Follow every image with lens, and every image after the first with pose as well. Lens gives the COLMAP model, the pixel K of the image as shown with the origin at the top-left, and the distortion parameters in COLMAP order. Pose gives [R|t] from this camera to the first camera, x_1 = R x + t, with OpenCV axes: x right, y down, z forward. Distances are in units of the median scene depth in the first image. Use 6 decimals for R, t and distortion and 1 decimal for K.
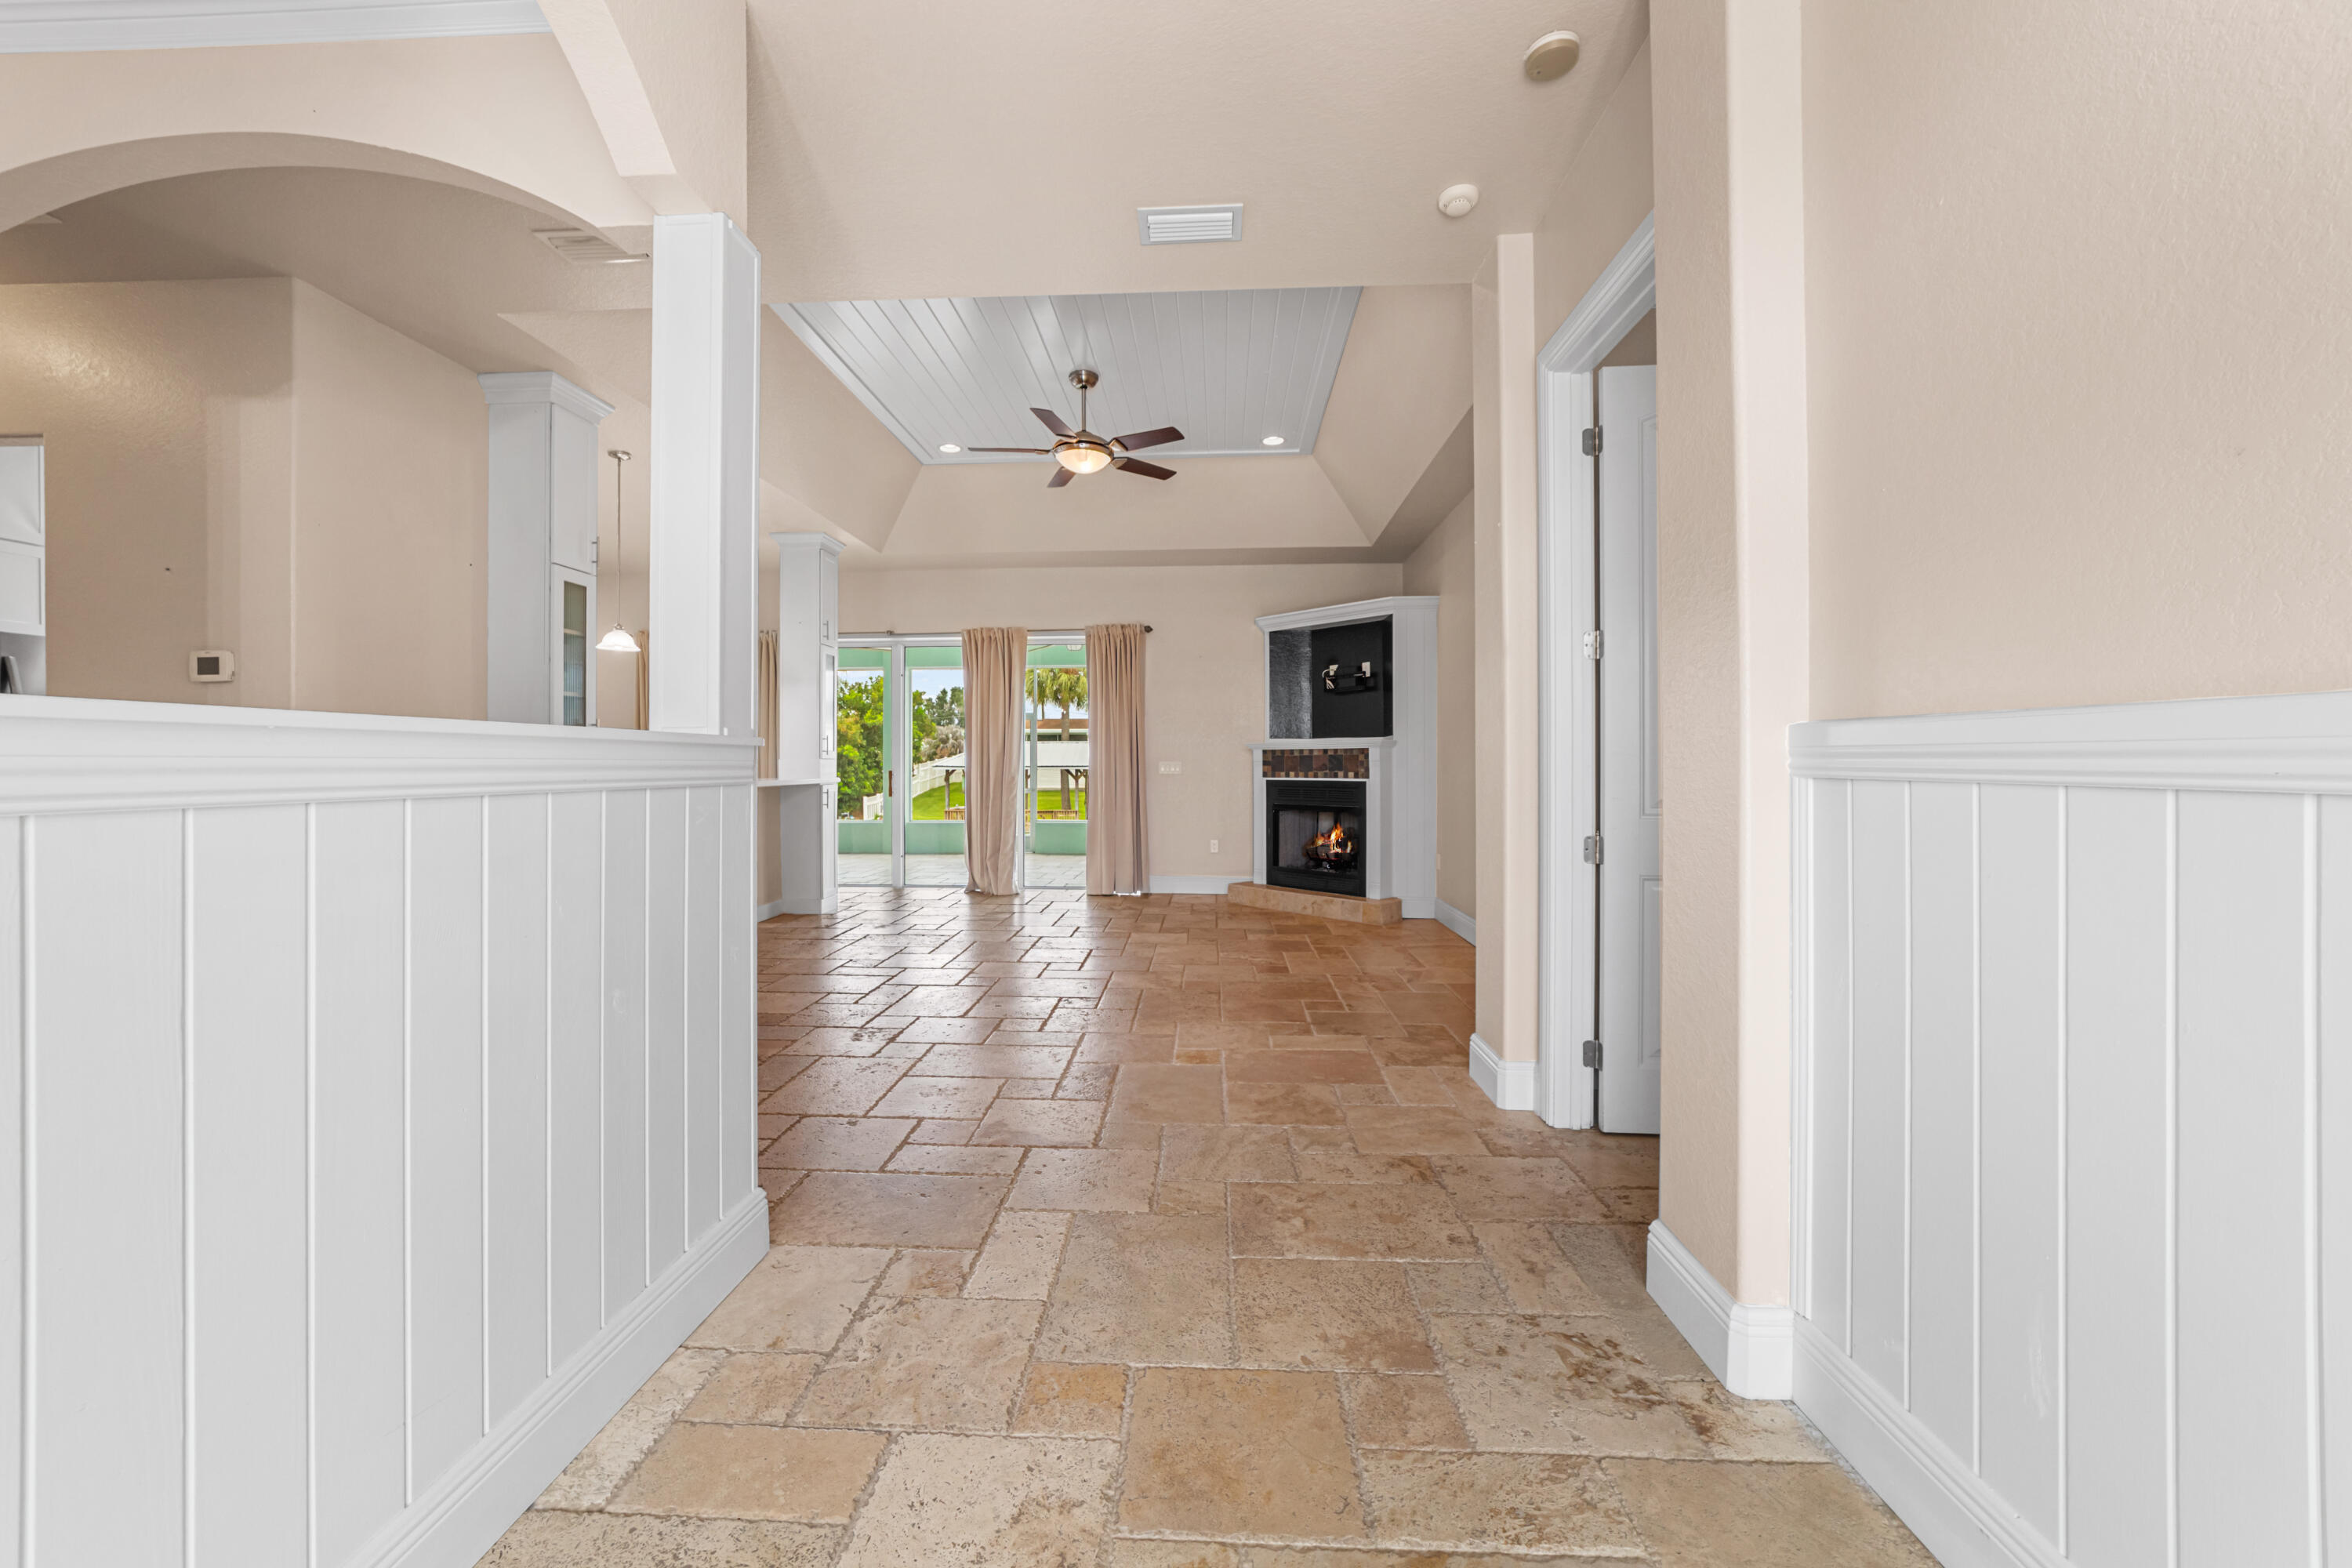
lens RADIAL K [[933.8, 0, 1165.7], [0, 933.8, 759.7], [0, 0, 1]] dist [-0.013440, 0.000053]
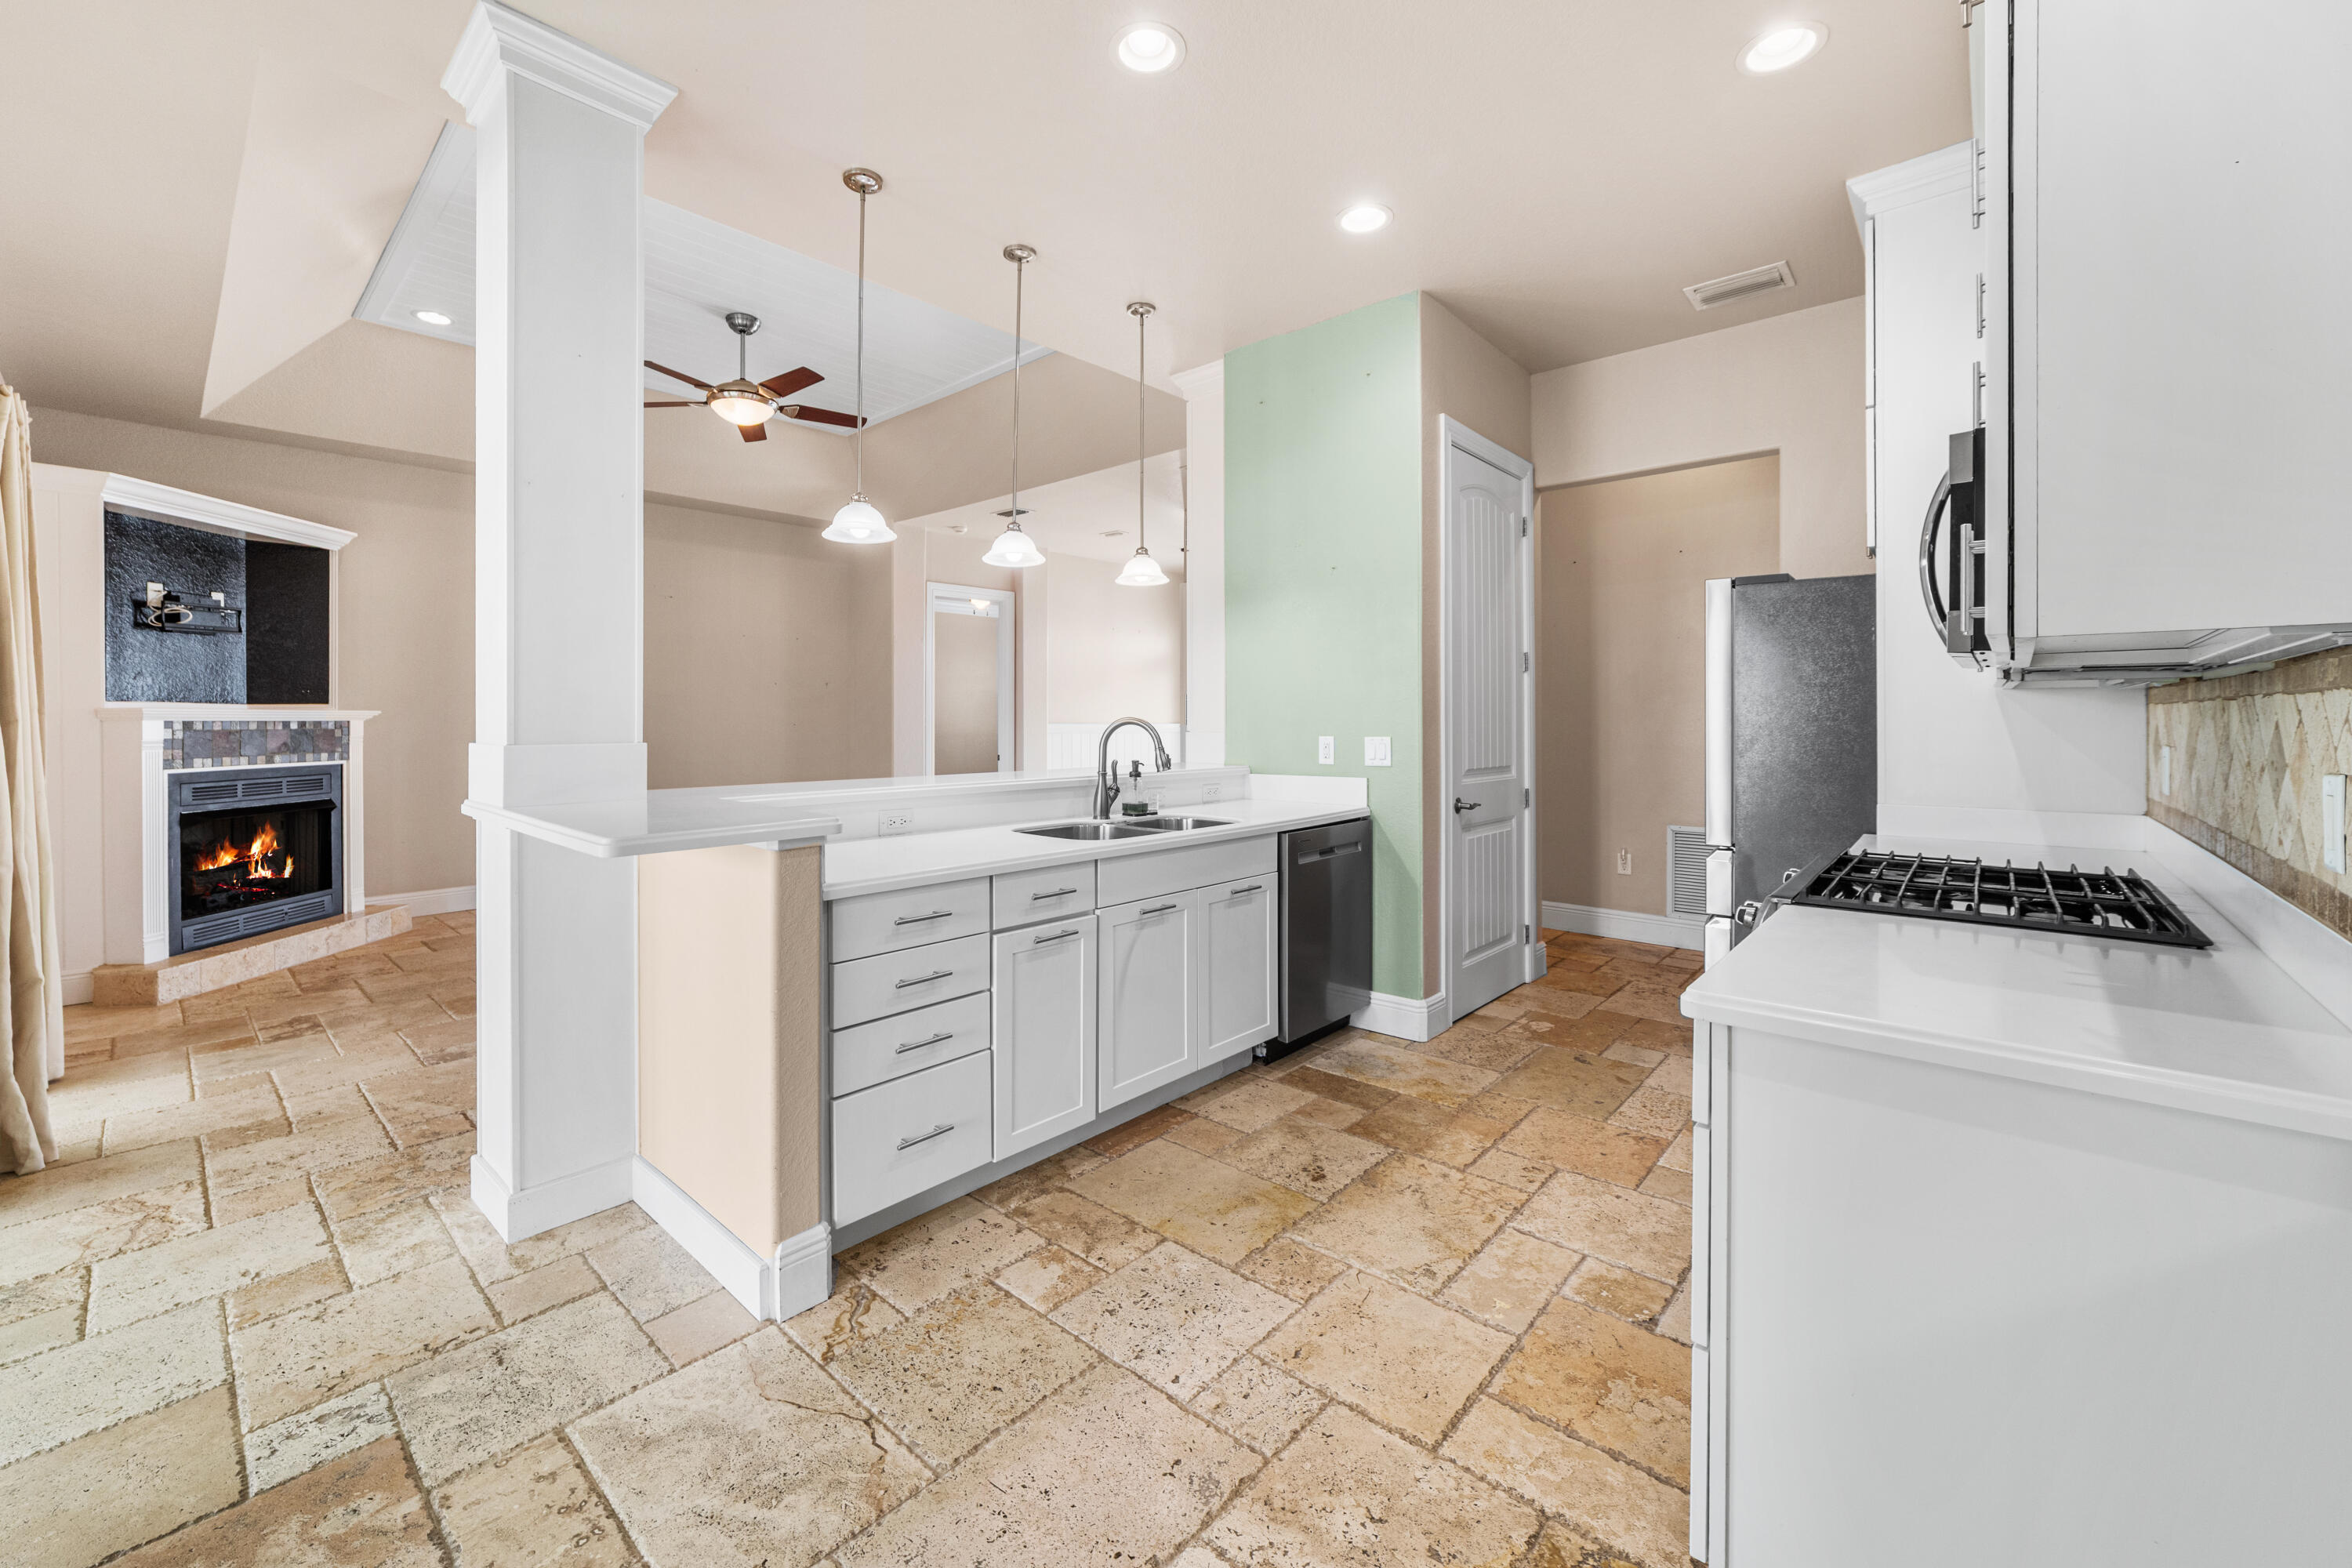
lens RADIAL K [[932.1, 0, 1168.7], [0, 932.1, 730.1], [0, 0, 1]] dist [-0.010015, -0.000053]
pose [[-0.781862, -0.007135, 0.623411, -0.738518], [-0.005577, 0.999975, 0.004451, -0.011004], [-0.623427, 0.000003, -0.781882, 1.087207]]
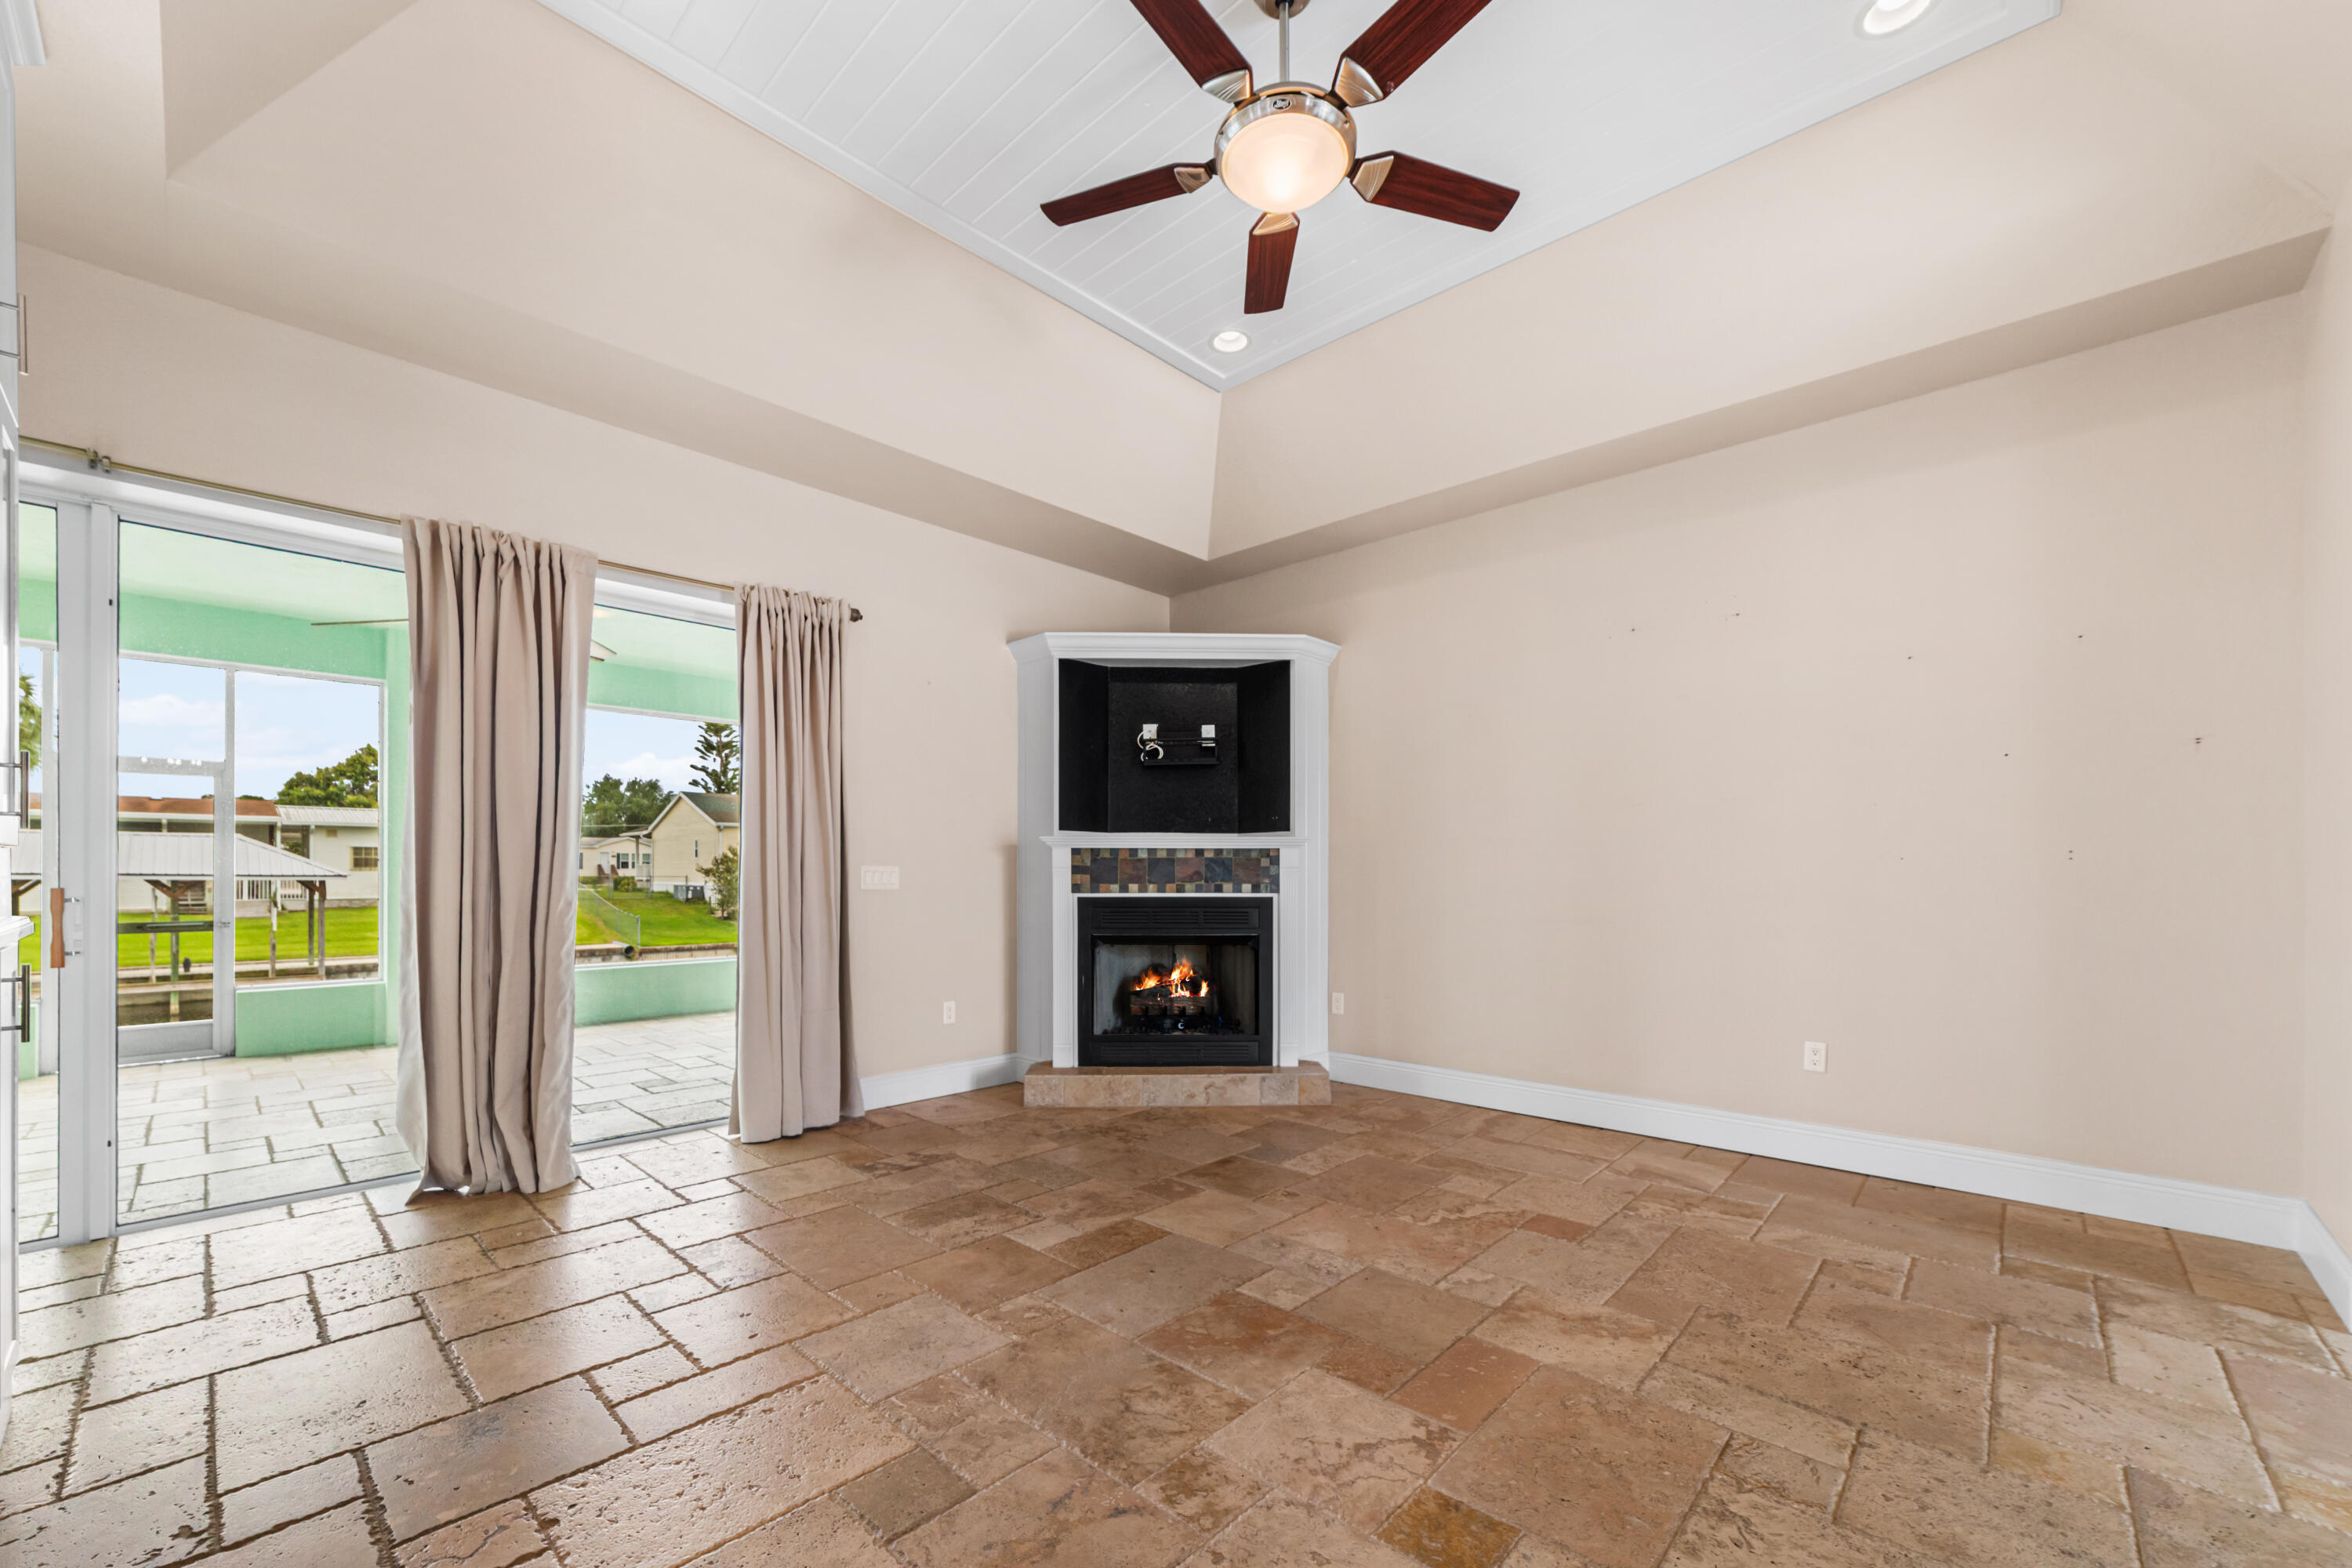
lens RADIAL K [[942.6, 0, 1177.1], [0, 942.6, 871.7], [0, 0, 1]] dist [-0.010635, 0.000349]
pose [[0.639467, 0.000671, 0.768819, -0.338728], [-0.005657, 0.999977, 0.003833, 0.002157], [-0.768798, -0.006800, 0.639455, 0.565258]]
